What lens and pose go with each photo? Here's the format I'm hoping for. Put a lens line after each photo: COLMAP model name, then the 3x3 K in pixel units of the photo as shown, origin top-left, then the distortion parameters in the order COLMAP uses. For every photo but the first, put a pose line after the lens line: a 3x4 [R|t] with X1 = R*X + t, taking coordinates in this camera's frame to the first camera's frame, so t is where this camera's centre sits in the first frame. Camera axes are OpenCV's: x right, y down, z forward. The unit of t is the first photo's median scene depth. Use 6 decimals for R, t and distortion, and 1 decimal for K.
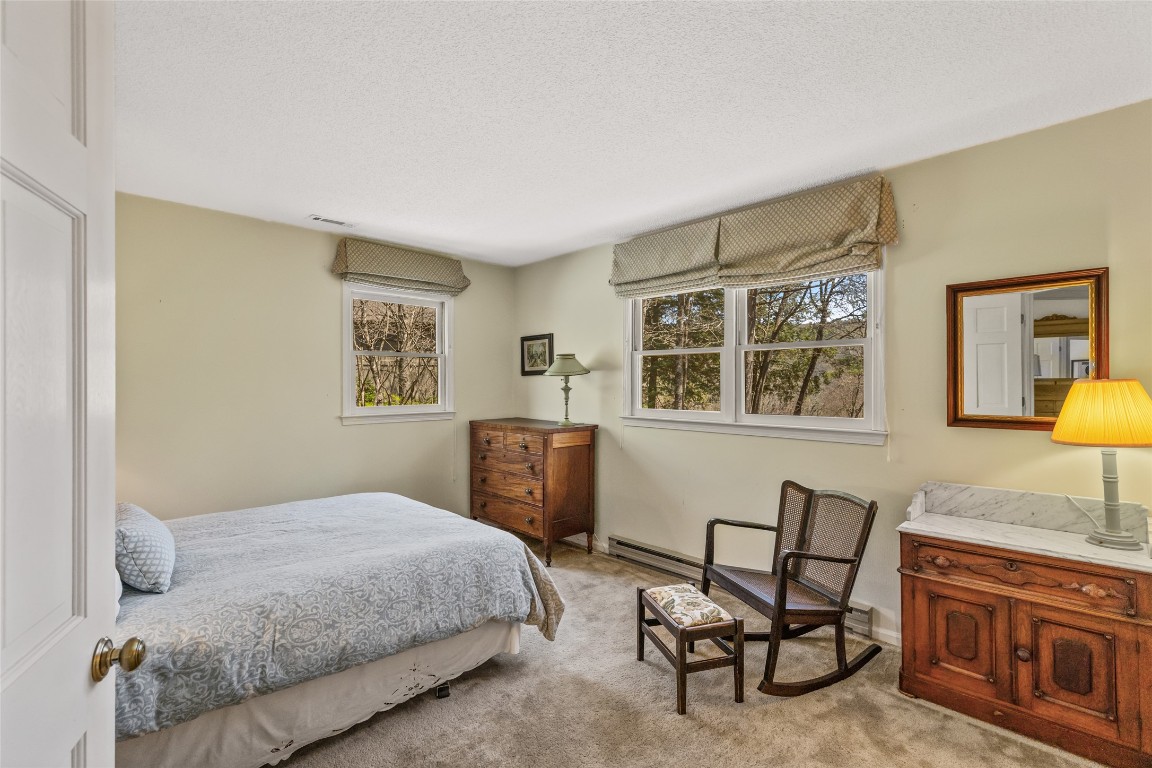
lens RADIAL K [[513.8, 0, 576.0], [0, 513.8, 384.0], [0, 0, 1]] dist [0.001559, 0.000136]
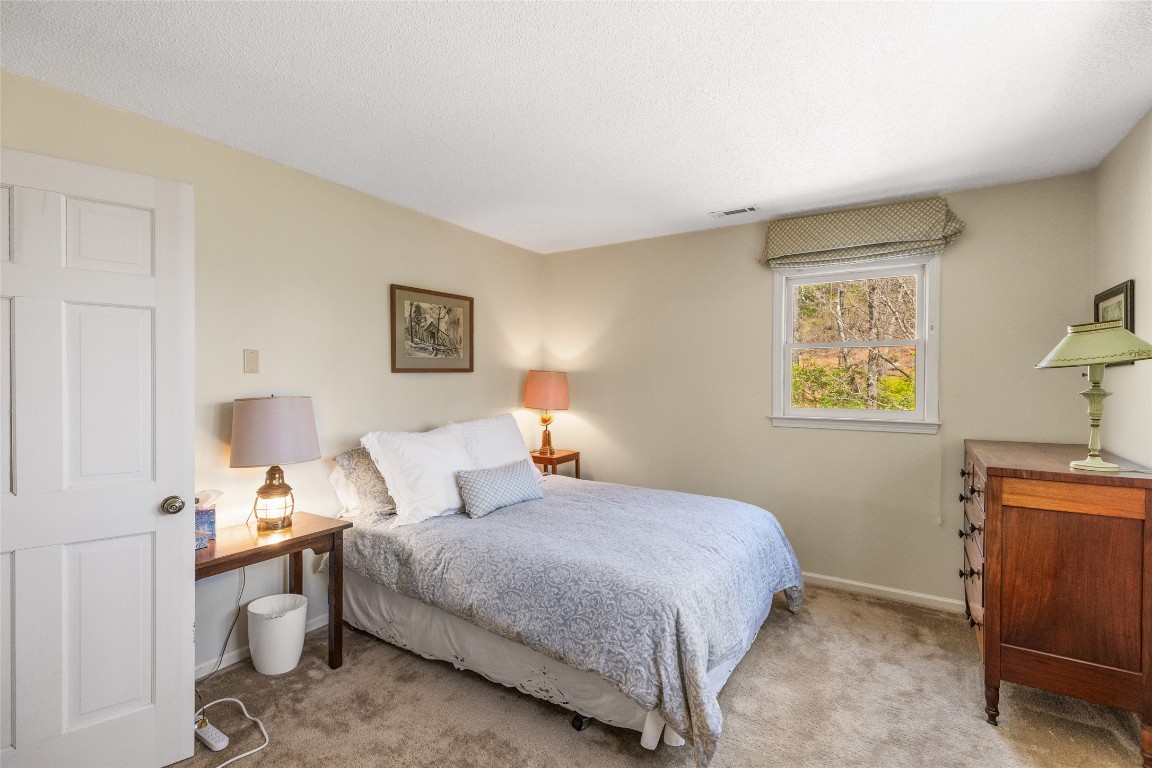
lens RADIAL K [[513.8, 0, 576.0], [0, 513.8, 384.0], [0, 0, 1]] dist [0.001559, 0.000136]
pose [[0.250131, 0.009812, -0.968162, 0.636522], [-0.003243, 0.999952, 0.009296, -0.006272], [0.968207, 0.000815, 0.250150, 0.797687]]
